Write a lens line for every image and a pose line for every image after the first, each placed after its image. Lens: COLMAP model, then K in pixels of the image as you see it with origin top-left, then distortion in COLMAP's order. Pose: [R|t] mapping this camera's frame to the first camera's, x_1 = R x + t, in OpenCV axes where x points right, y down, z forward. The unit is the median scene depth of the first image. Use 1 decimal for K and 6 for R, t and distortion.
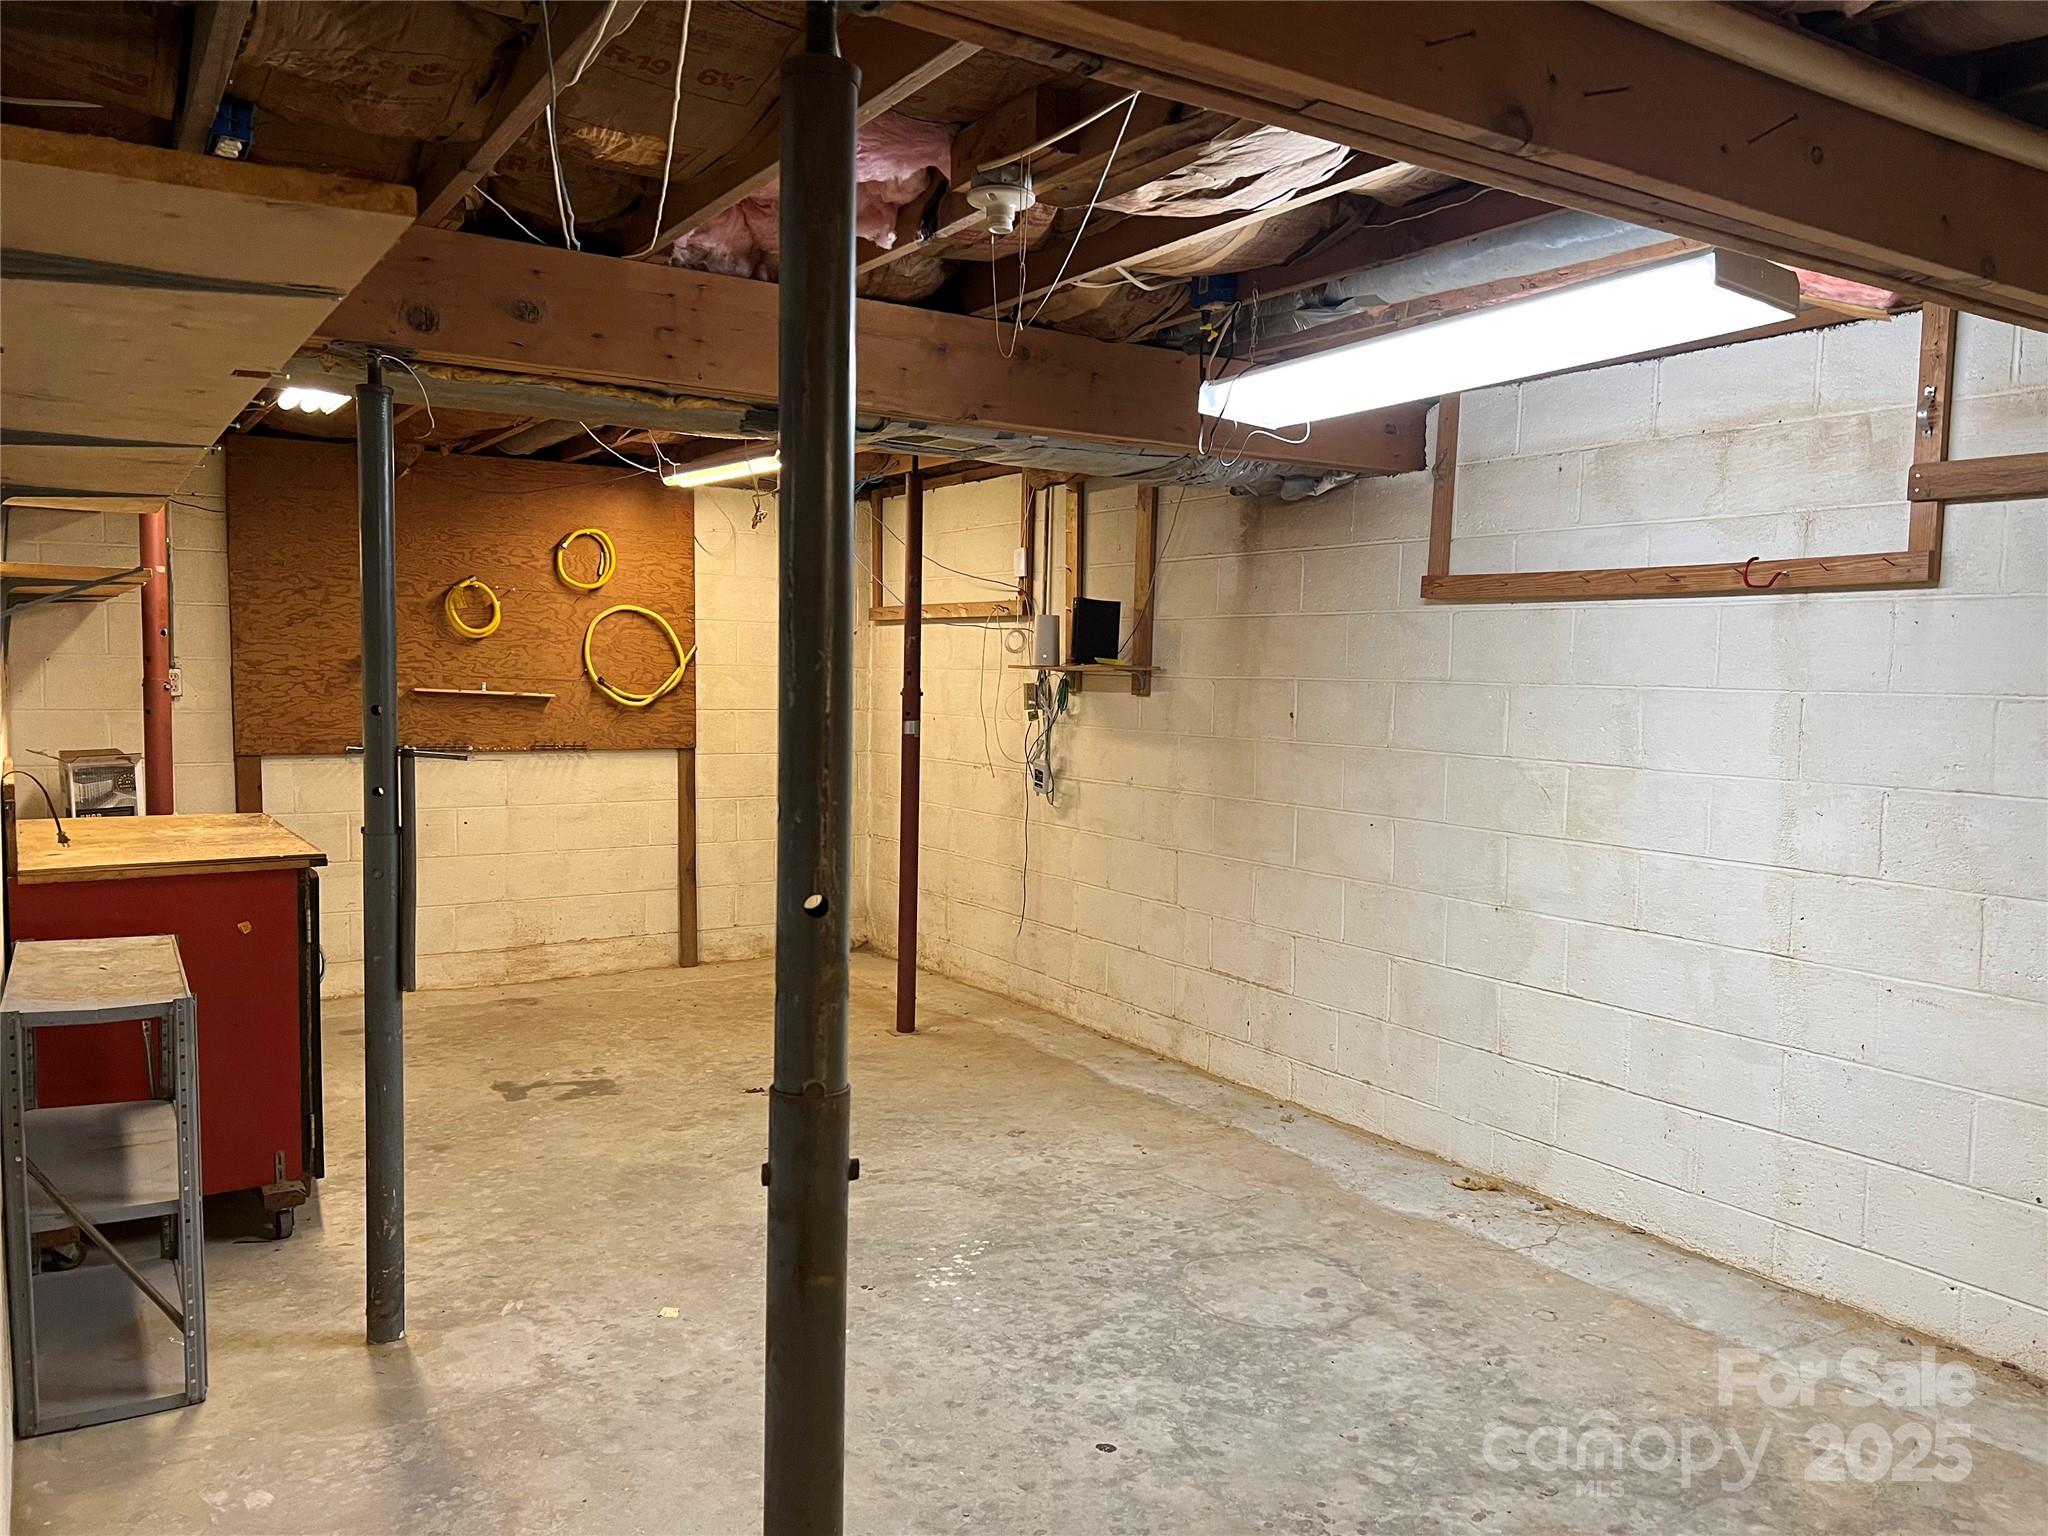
lens RADIAL K [[1534.9, 0, 1024.0], [0, 1534.9, 768.0], [0, 0, 1]] dist [0.008435, -0.000065]
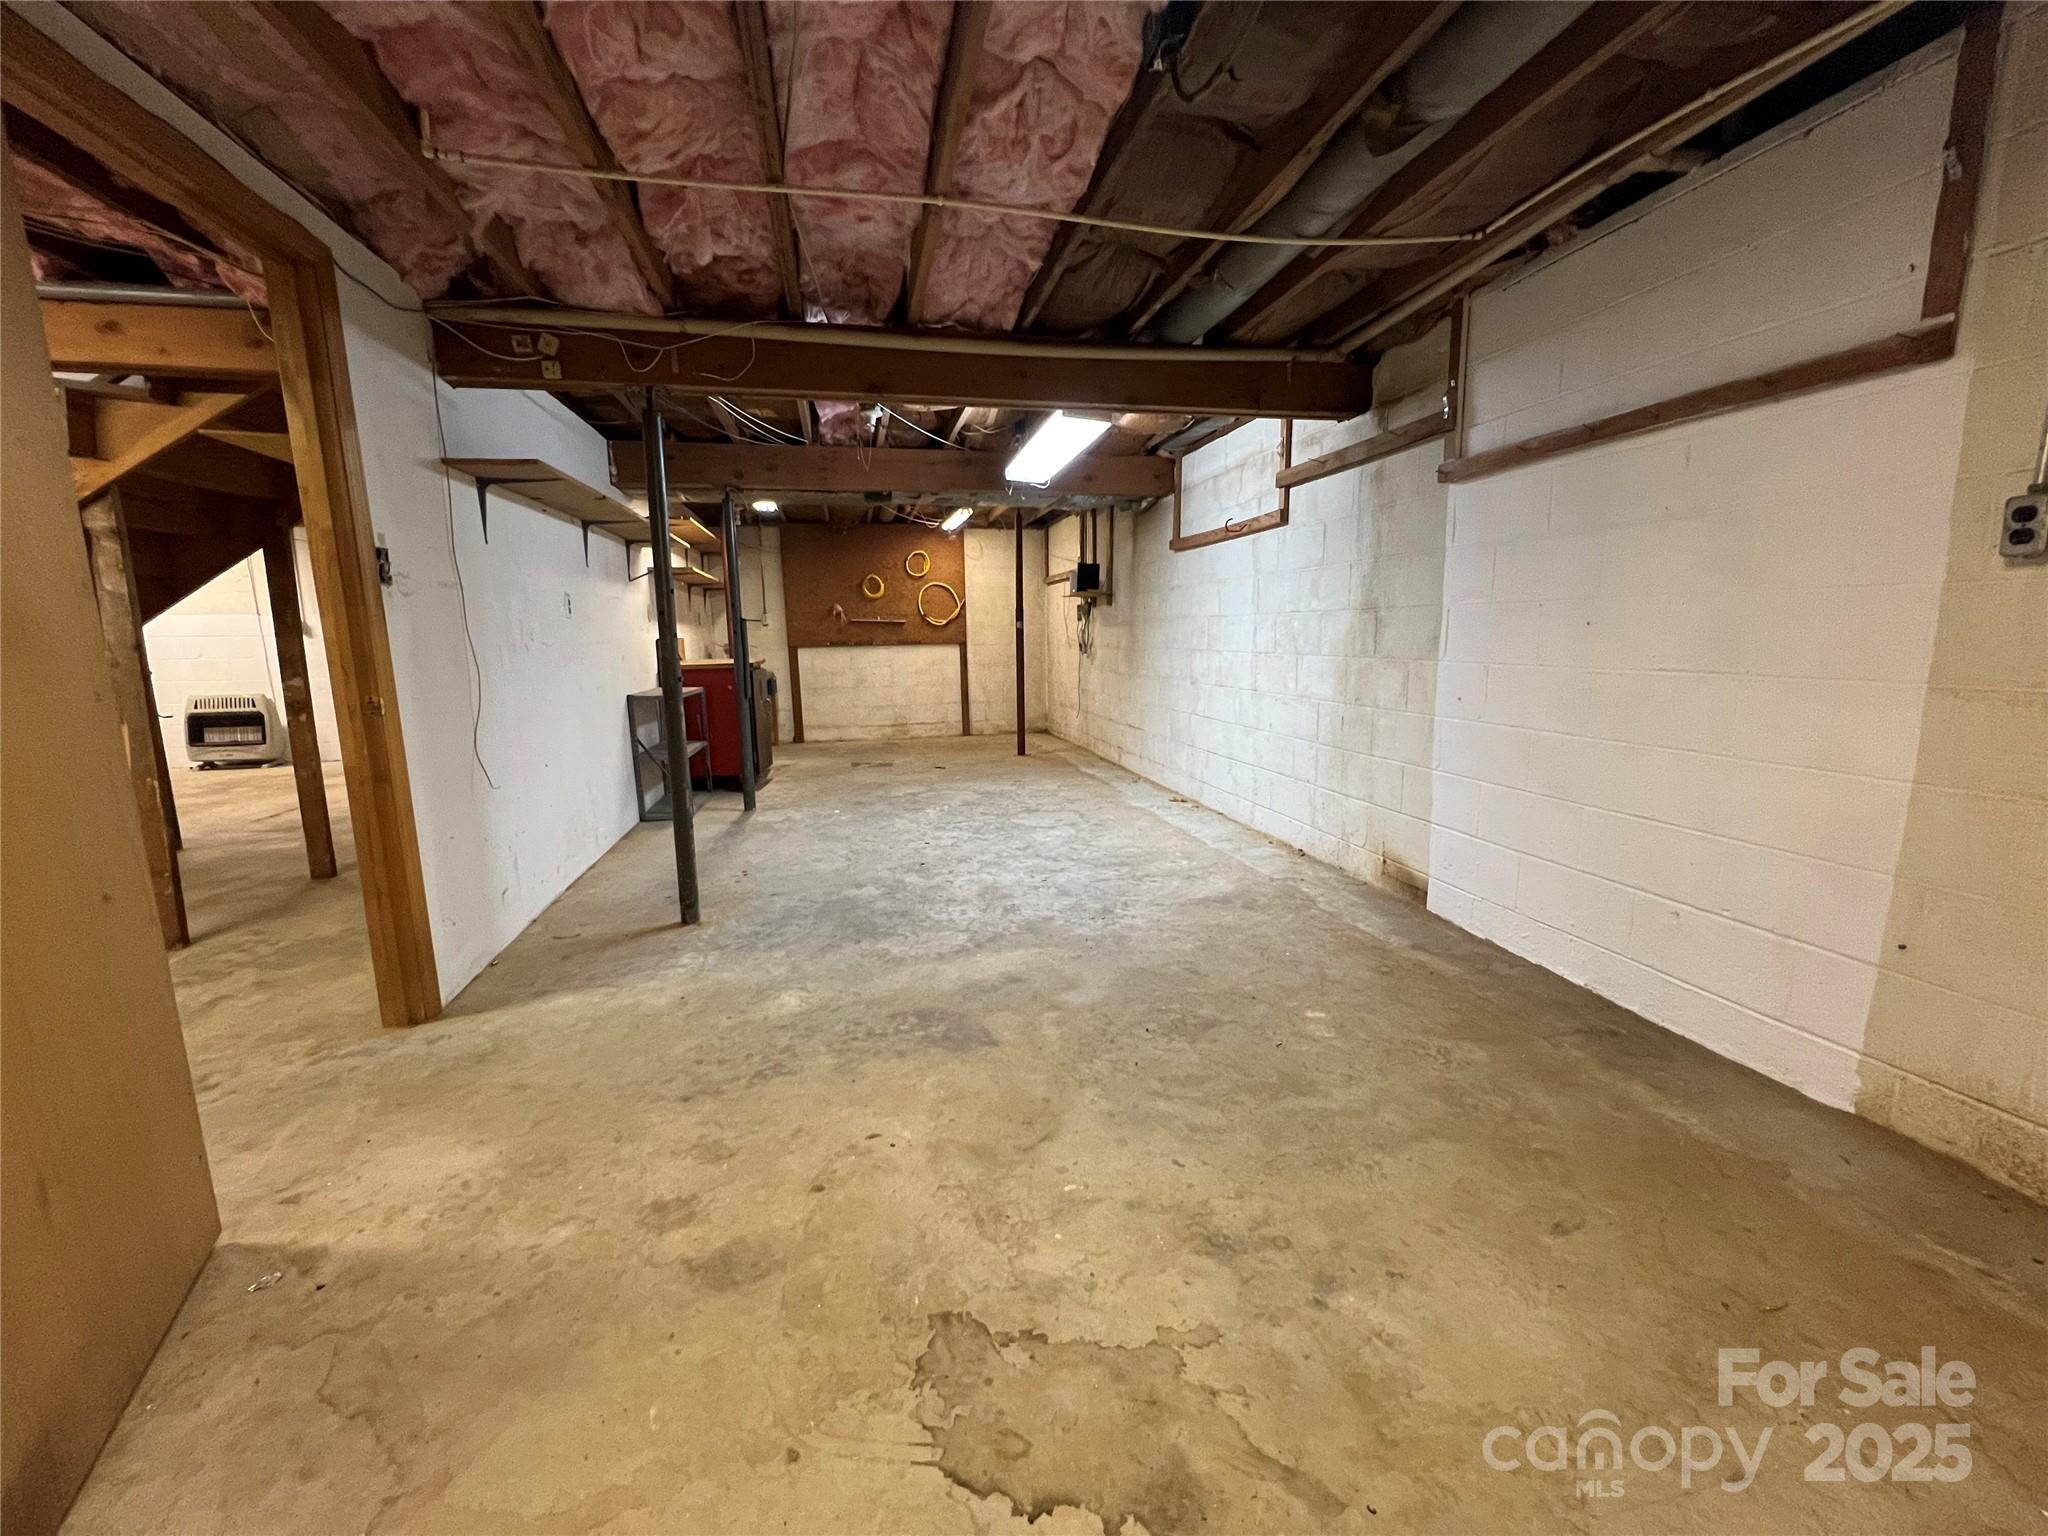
lens RADIAL K [[820.4, 0, 1024.0], [0, 820.4, 768.0], [0, 0, 1]] dist [-0.002179, -0.000145]
pose [[0.935404, 0.022247, -0.352880, 0.363030], [0.011579, 0.995556, 0.093457, 0.070694], [0.353391, -0.091506, 0.930989, -0.182602]]
